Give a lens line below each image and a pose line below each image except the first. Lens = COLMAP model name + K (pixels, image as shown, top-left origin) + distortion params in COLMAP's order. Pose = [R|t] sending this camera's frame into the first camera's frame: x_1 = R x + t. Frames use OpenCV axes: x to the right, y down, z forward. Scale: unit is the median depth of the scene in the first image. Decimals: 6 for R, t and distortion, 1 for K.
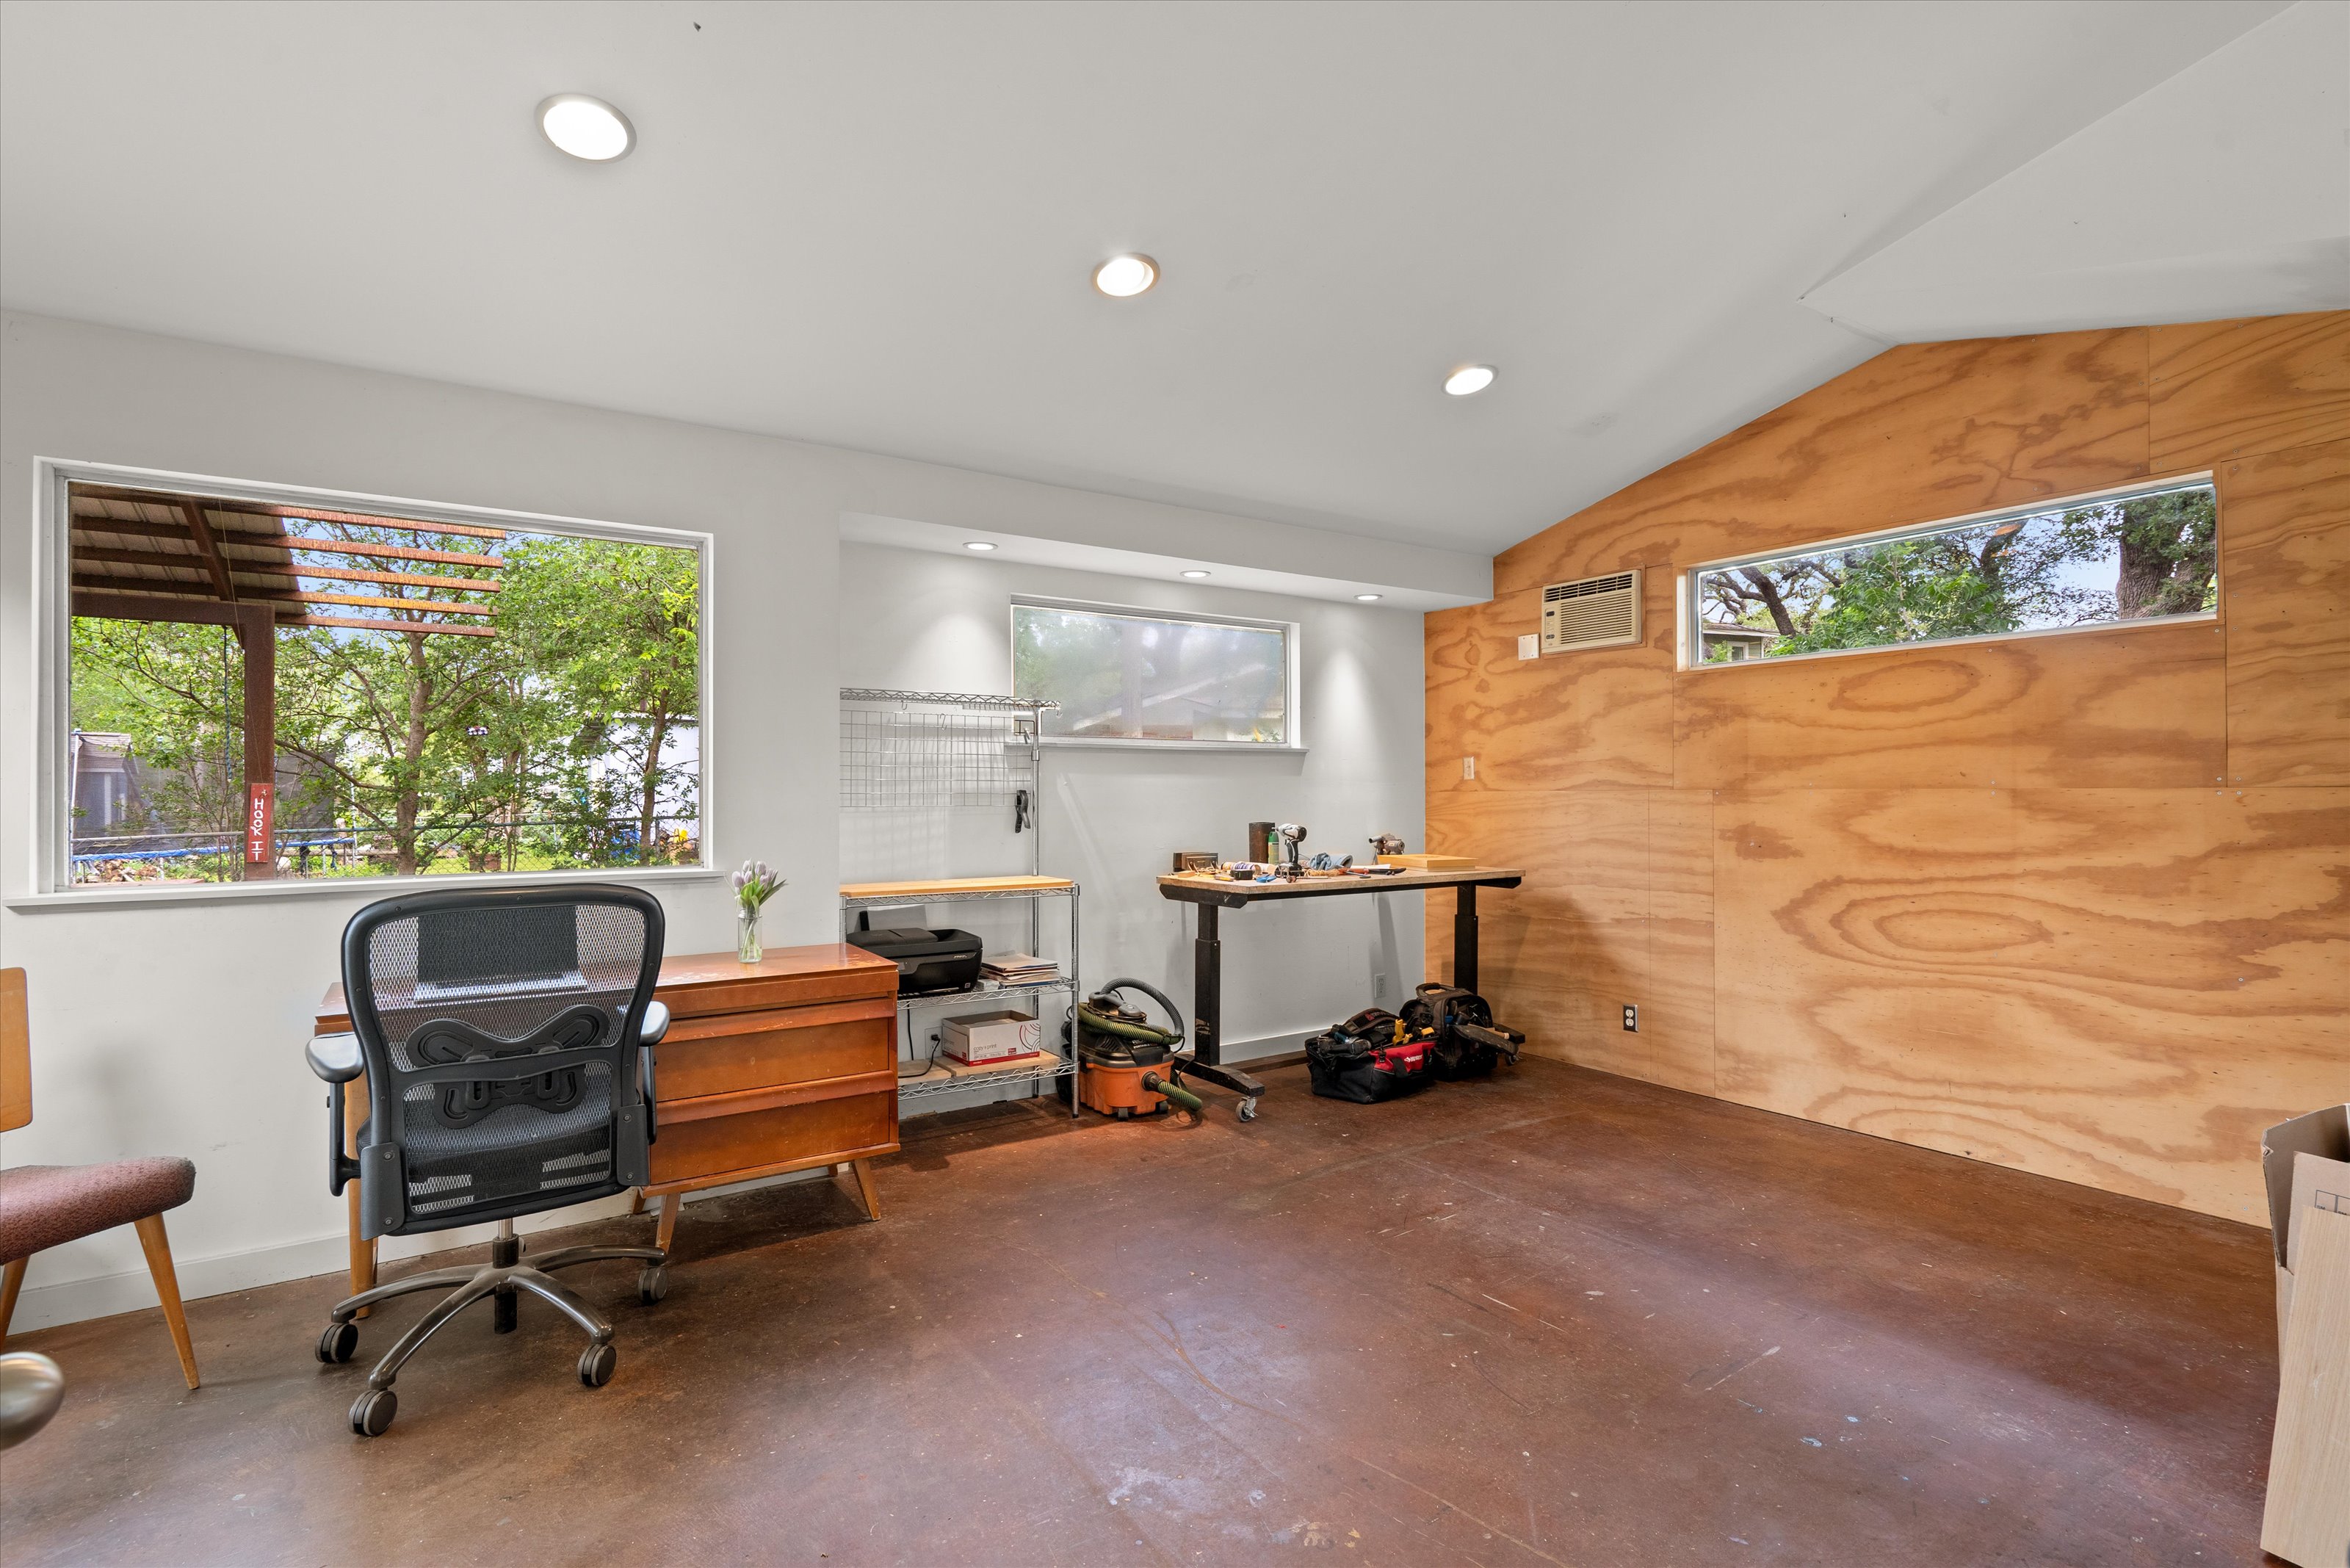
lens RADIAL K [[1097.6, 0, 1159.9], [0, 1097.6, 775.5], [0, 0, 1]] dist [-0.001342, 0.000038]
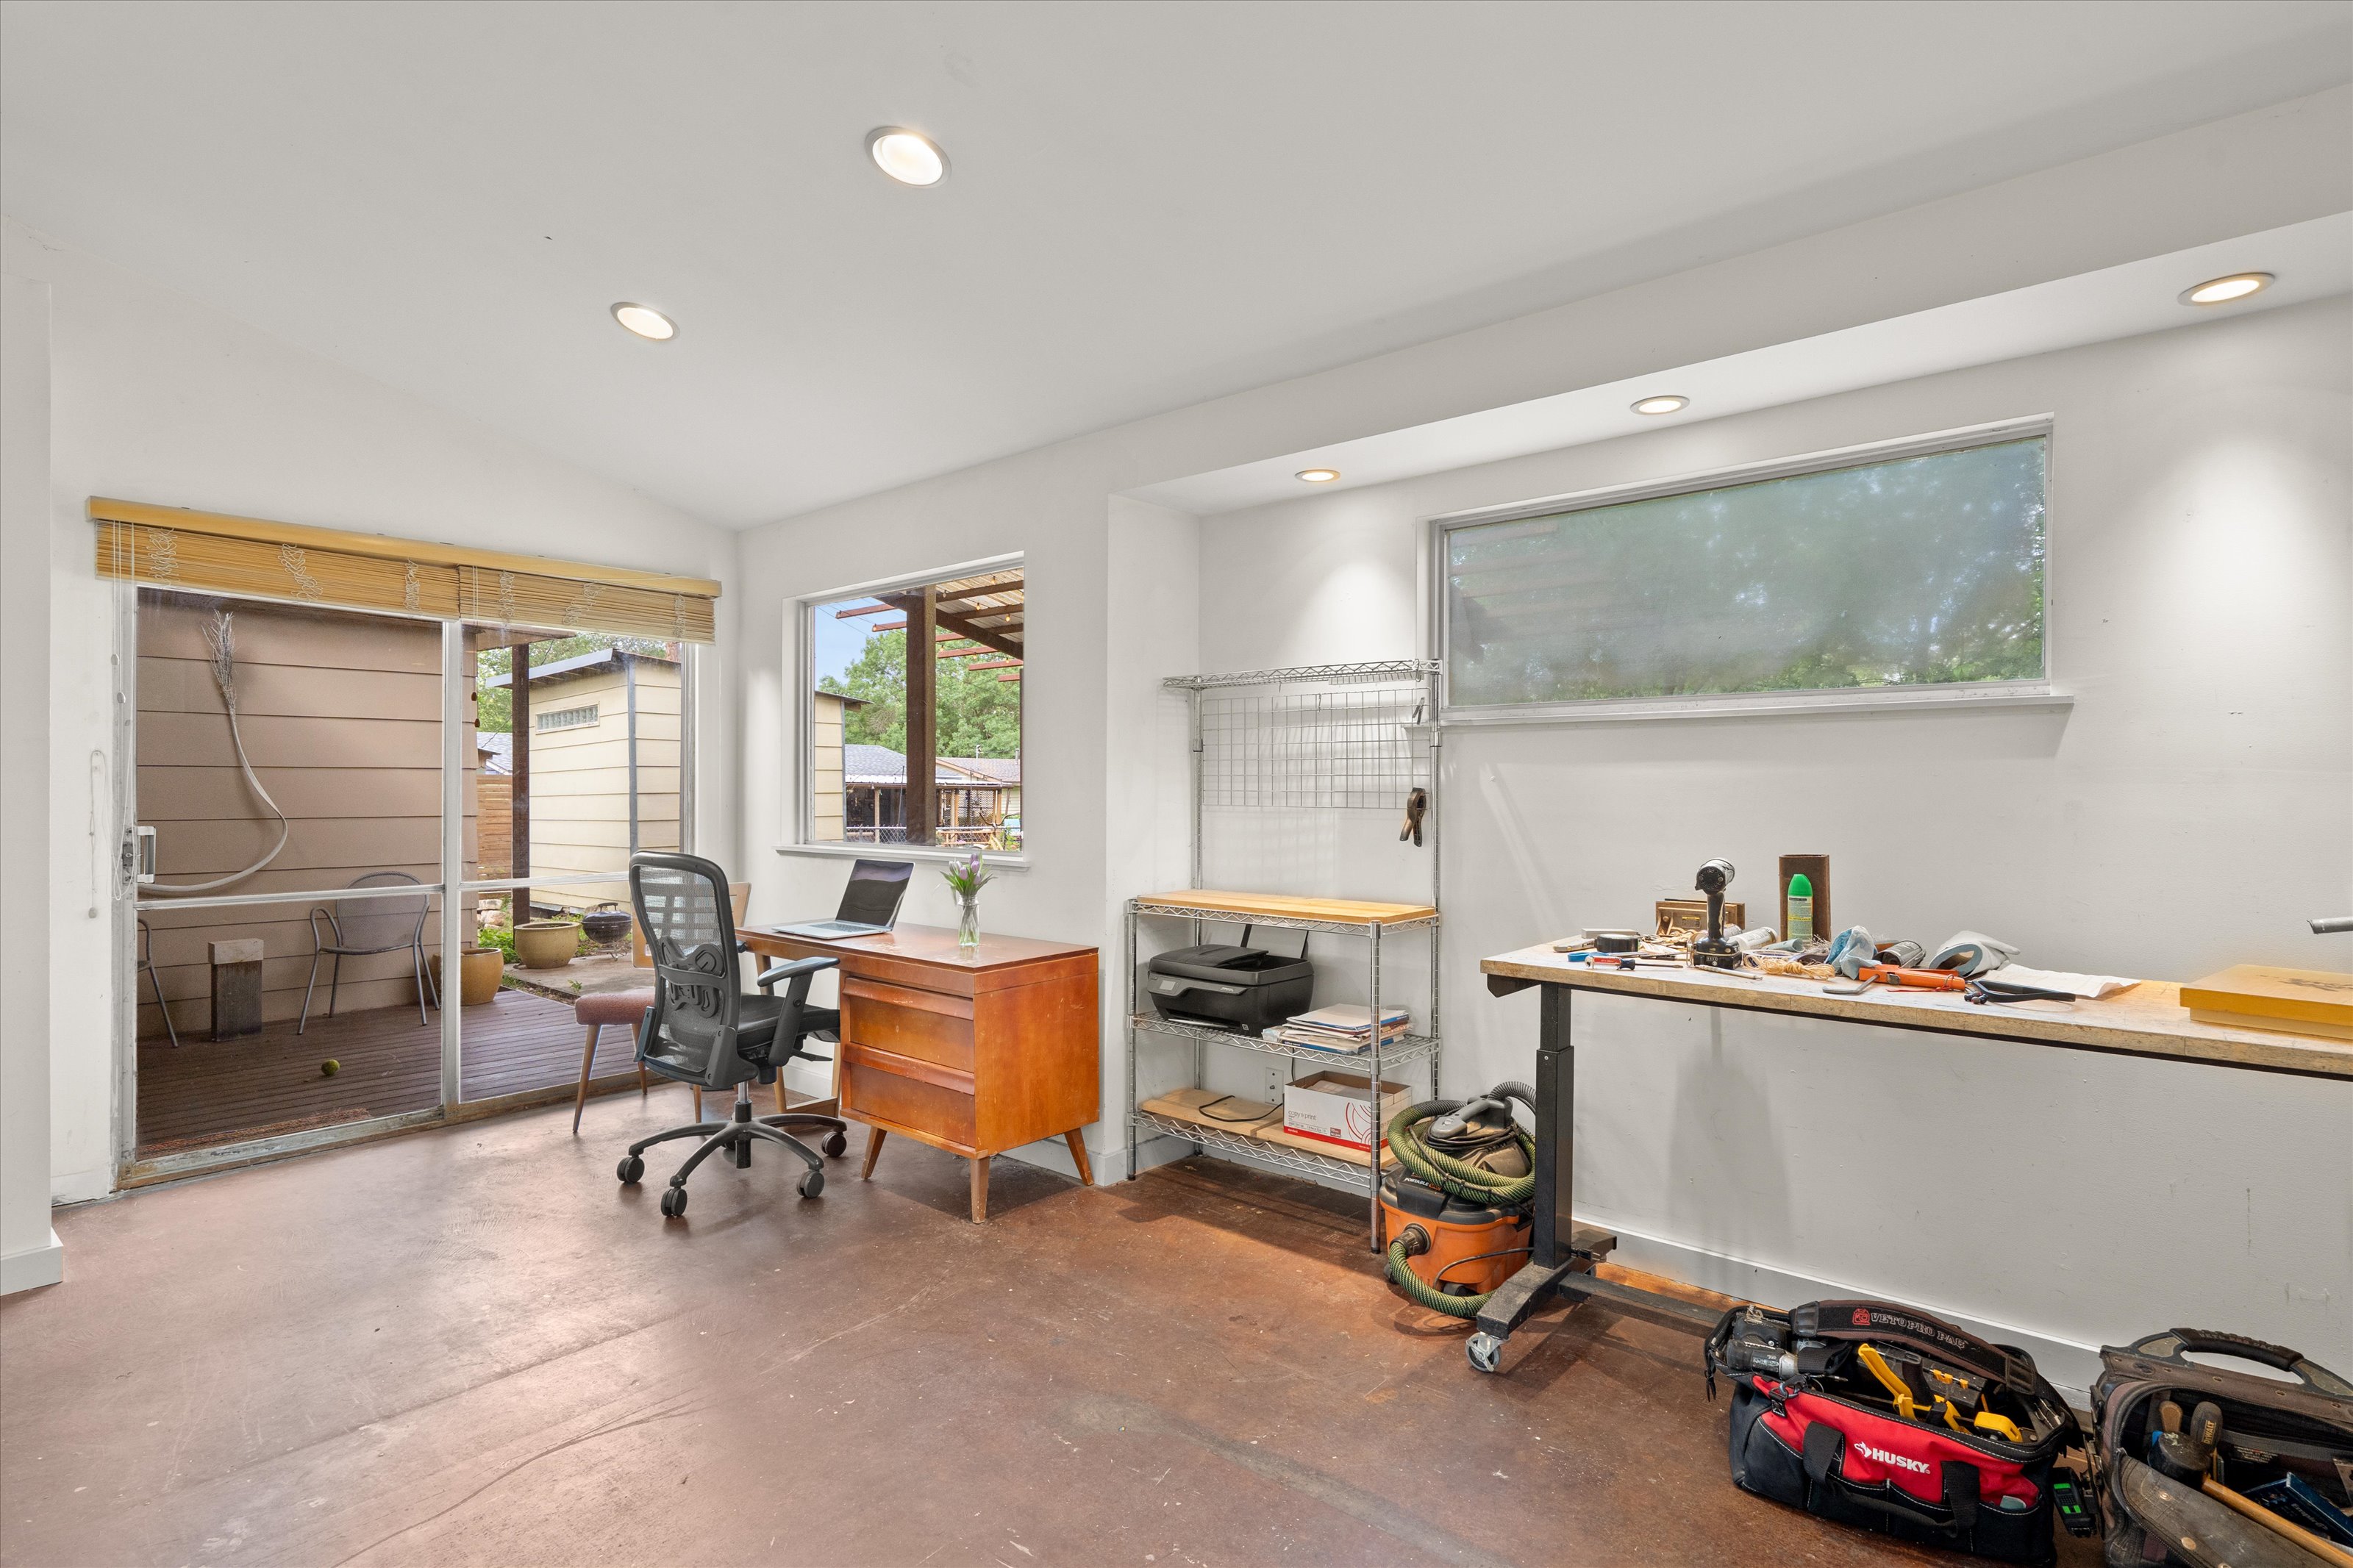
lens RADIAL K [[1175.1, 0, 1176.5], [0, 1175.1, 784.0], [0, 0, 1]] dist [0.002822, 0.000903]
pose [[0.276990, 0.006468, -0.960851, 0.603308], [0.017285, 0.999782, 0.011712, -0.001330], [0.960717, -0.019853, 0.276817, 0.660532]]
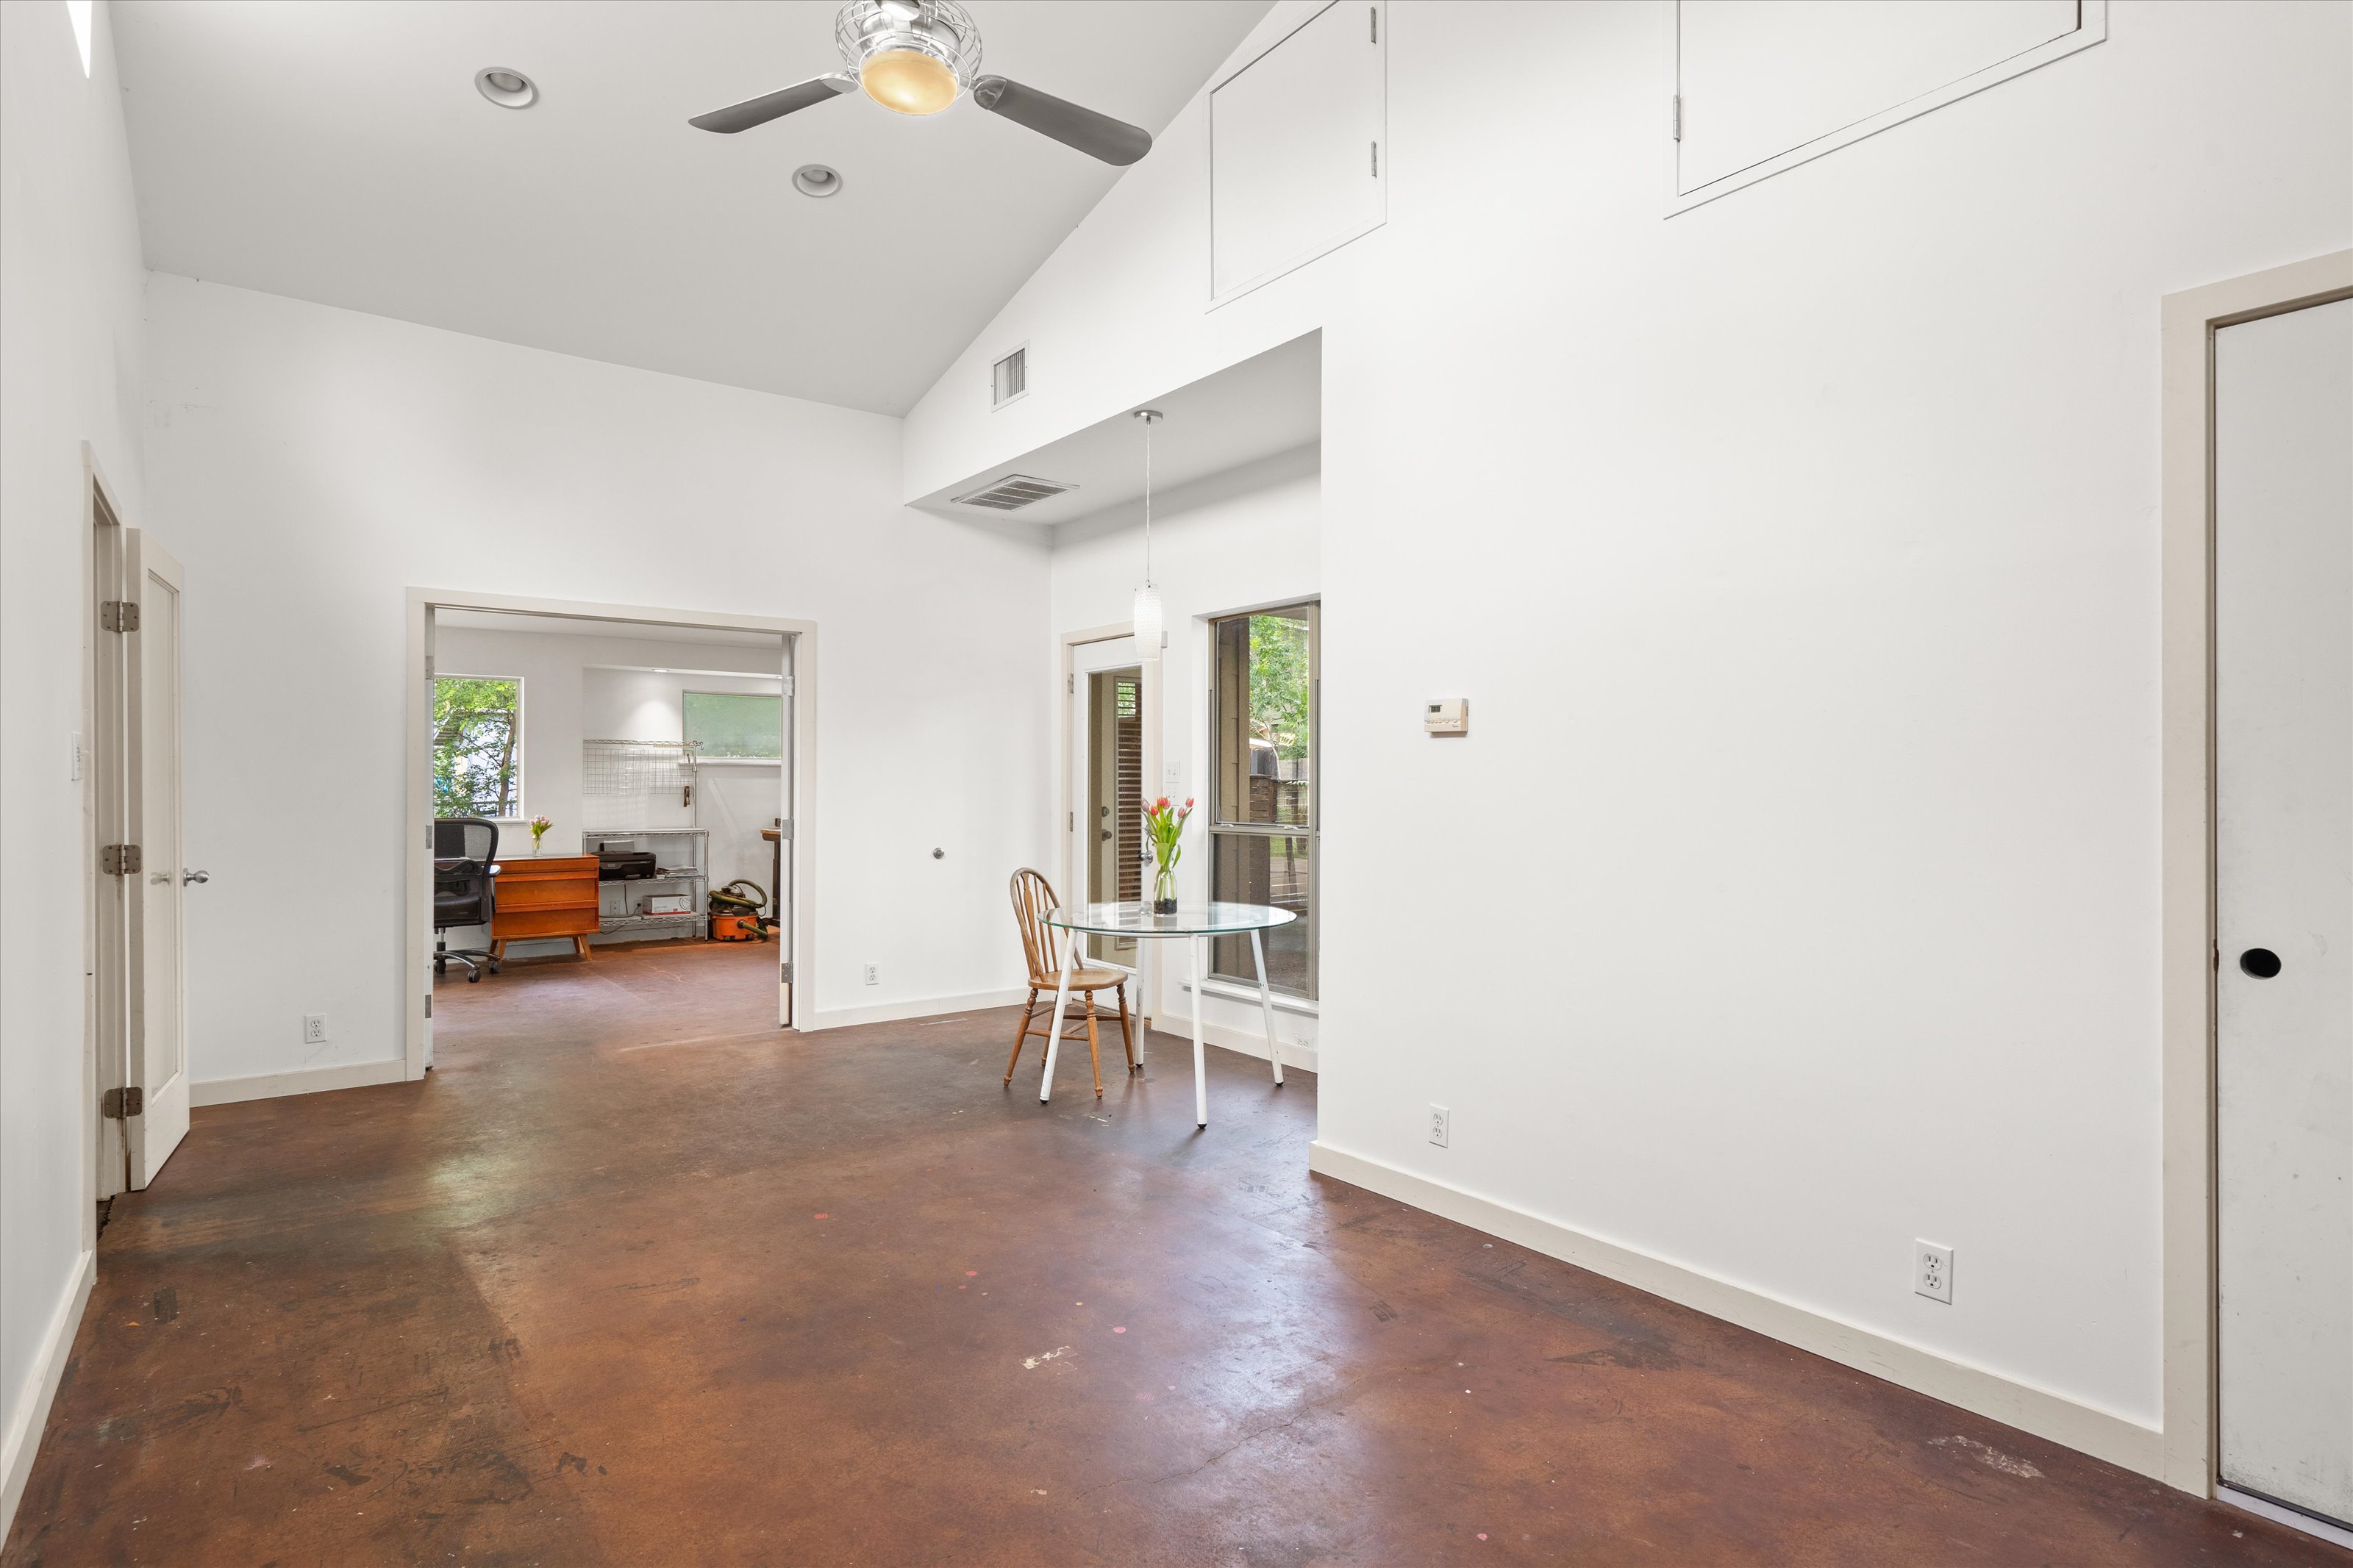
lens RADIAL K [[1175.1, 0, 1176.5], [0, 1175.1, 784.0], [0, 0, 1]] dist [0.002822, 0.000903]
pose [[0.997083, 0.005123, 0.076146, 0.641495], [-0.006508, 0.999818, 0.017961, -0.037461], [-0.076040, -0.018404, 0.996935, -1.302107]]
